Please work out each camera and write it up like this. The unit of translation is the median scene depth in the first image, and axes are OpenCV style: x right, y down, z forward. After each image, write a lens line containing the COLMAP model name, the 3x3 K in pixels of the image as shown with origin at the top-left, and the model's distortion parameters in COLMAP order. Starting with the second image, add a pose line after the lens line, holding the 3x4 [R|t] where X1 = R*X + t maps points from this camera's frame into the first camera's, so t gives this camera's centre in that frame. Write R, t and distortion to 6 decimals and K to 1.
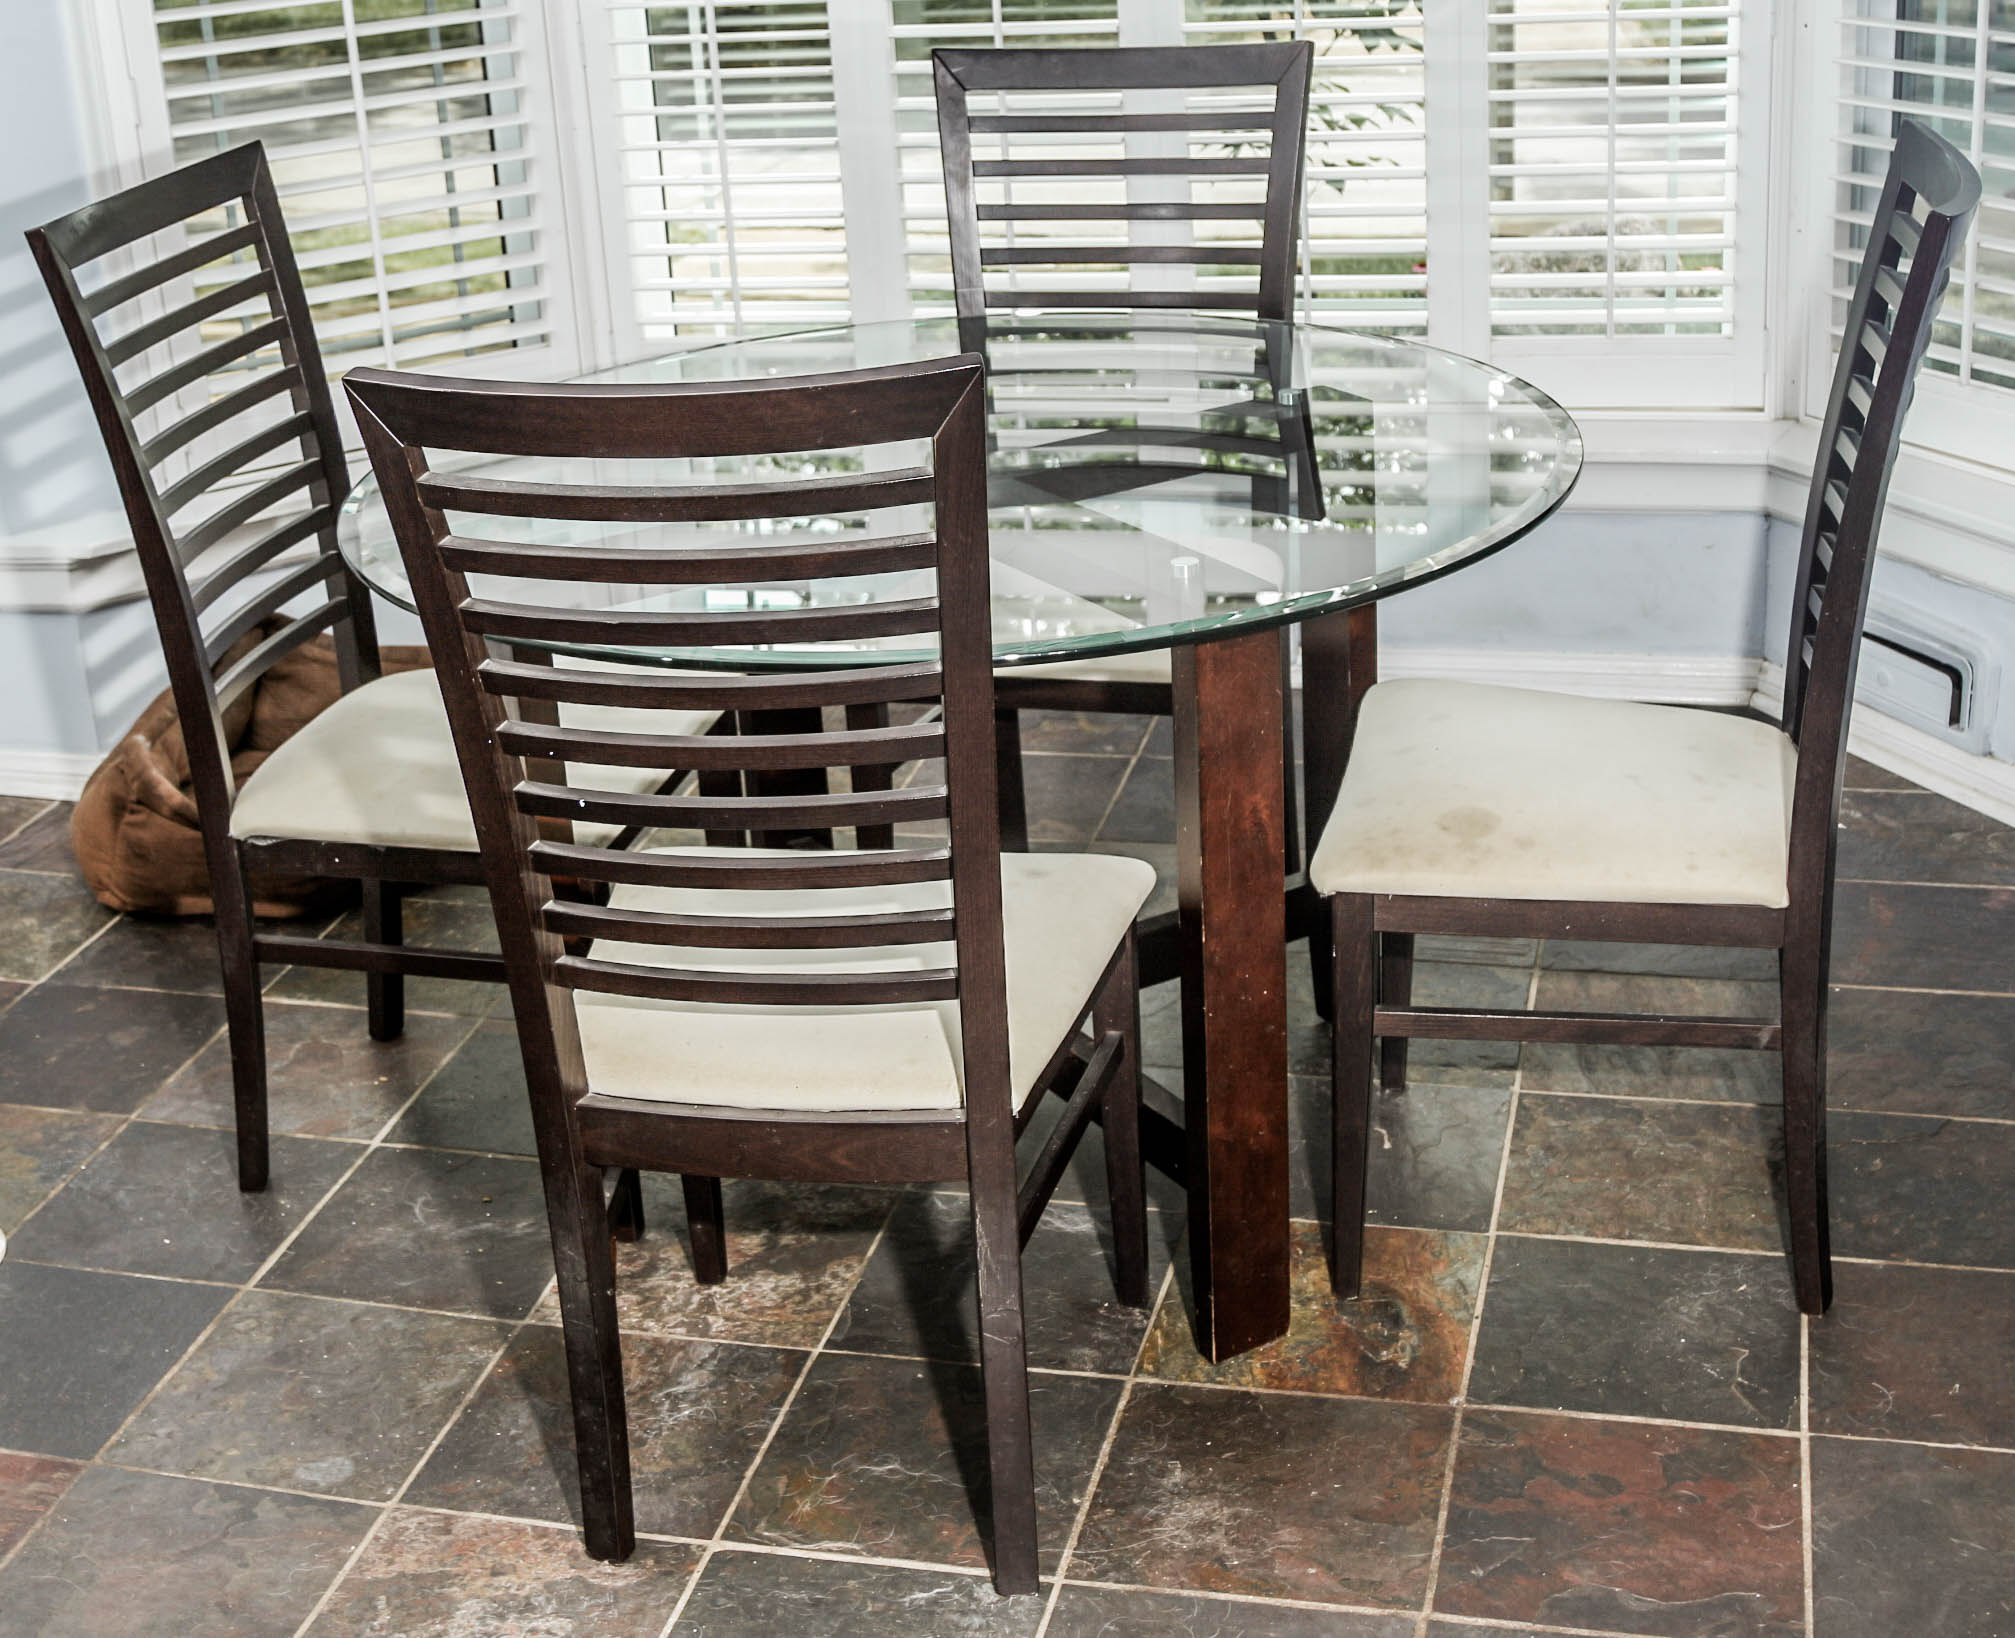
lens RADIAL K [[2893.9, 0, 1007.5], [0, 2893.9, 819.0], [0, 0, 1]] dist [-0.112484, -0.009824]
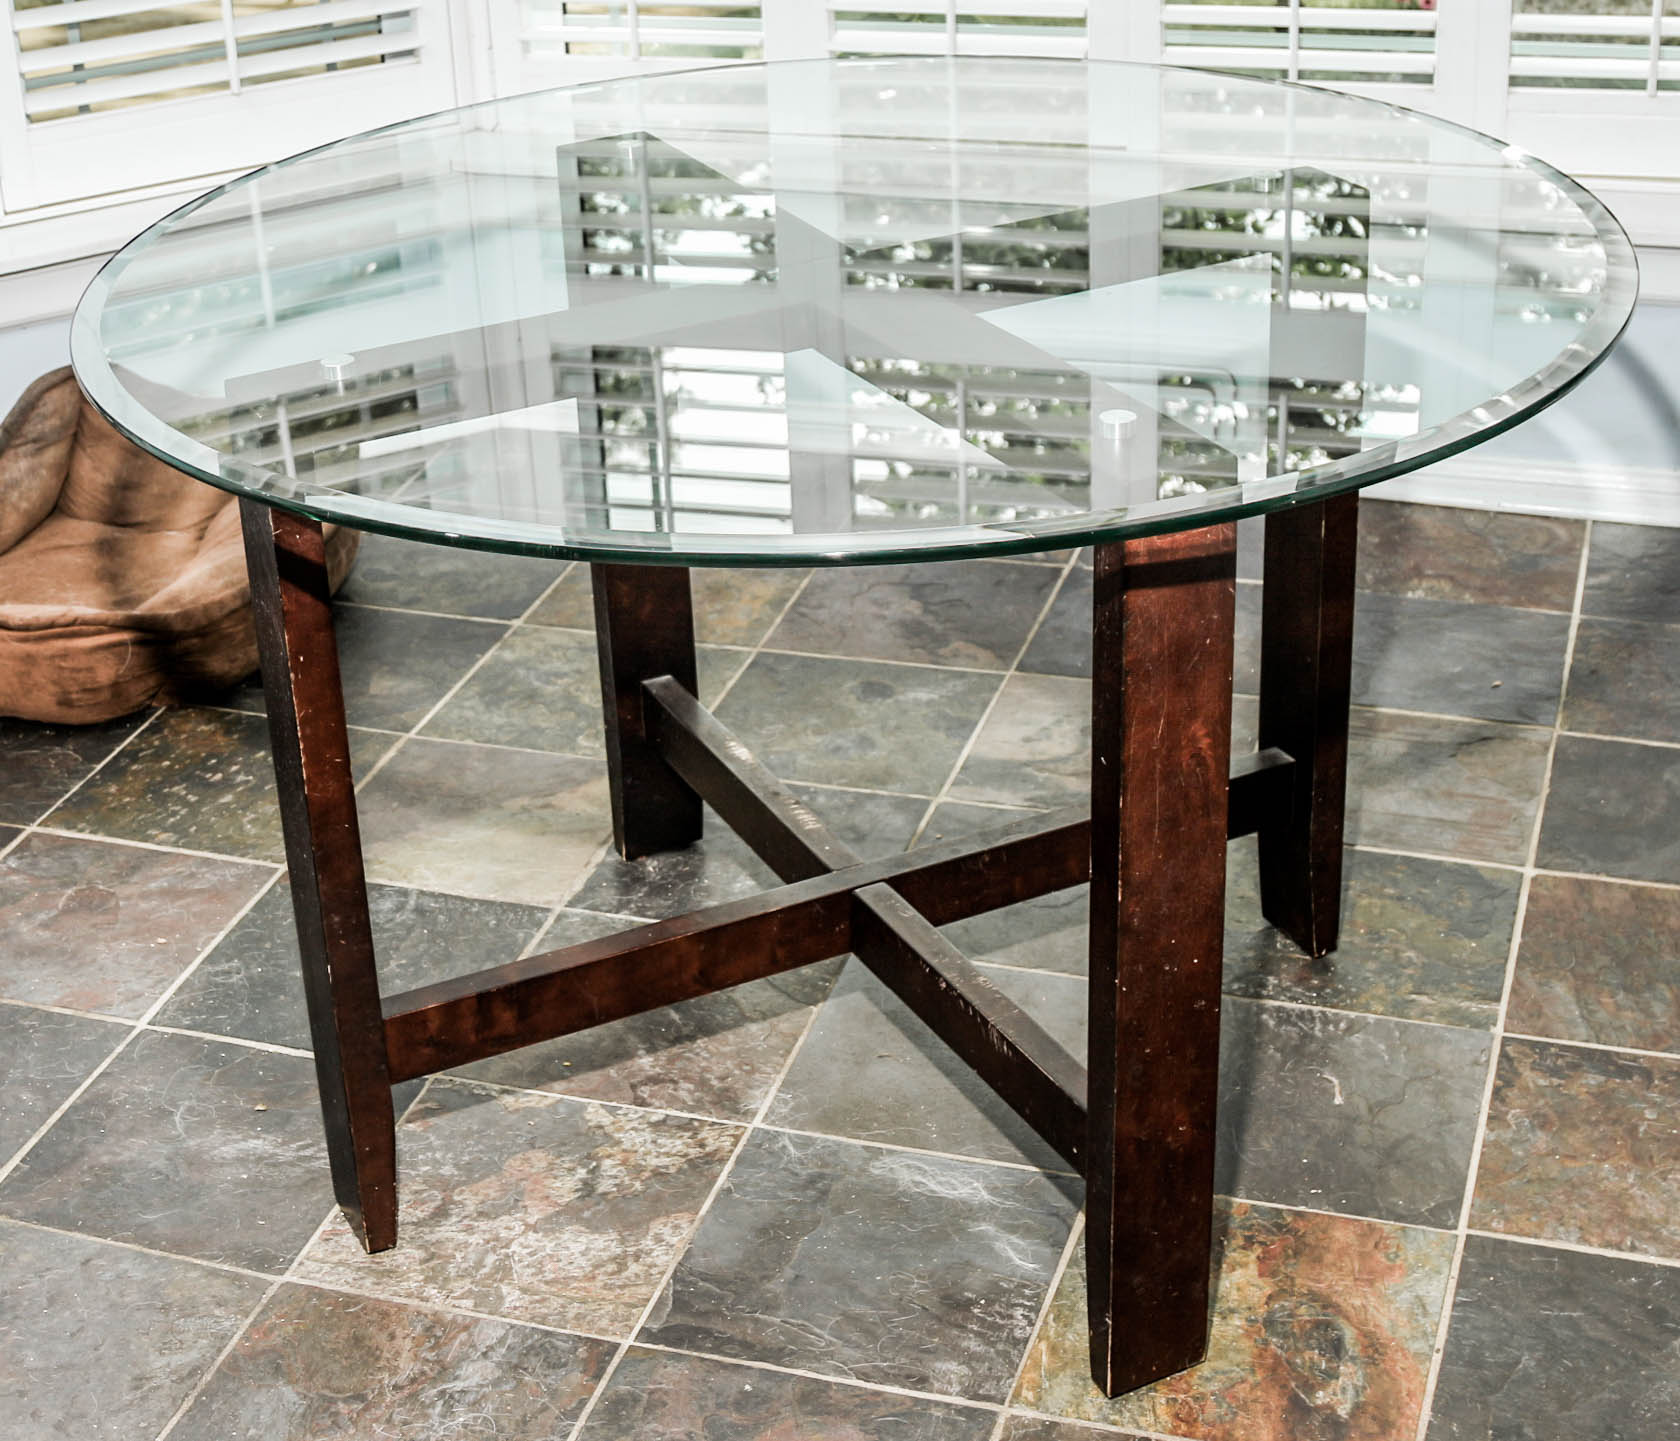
lens RADIAL K [[2870.8, 0, 753.7], [0, 2870.8, 720.2], [0, 0, 1]] dist [-0.130302, 0.037888]
pose [[0.996458, 0.043389, -0.072029, 0.020619], [-0.037661, 0.996158, 0.079066, -0.057610], [0.075183, -0.076073, 0.994264, 0.201530]]
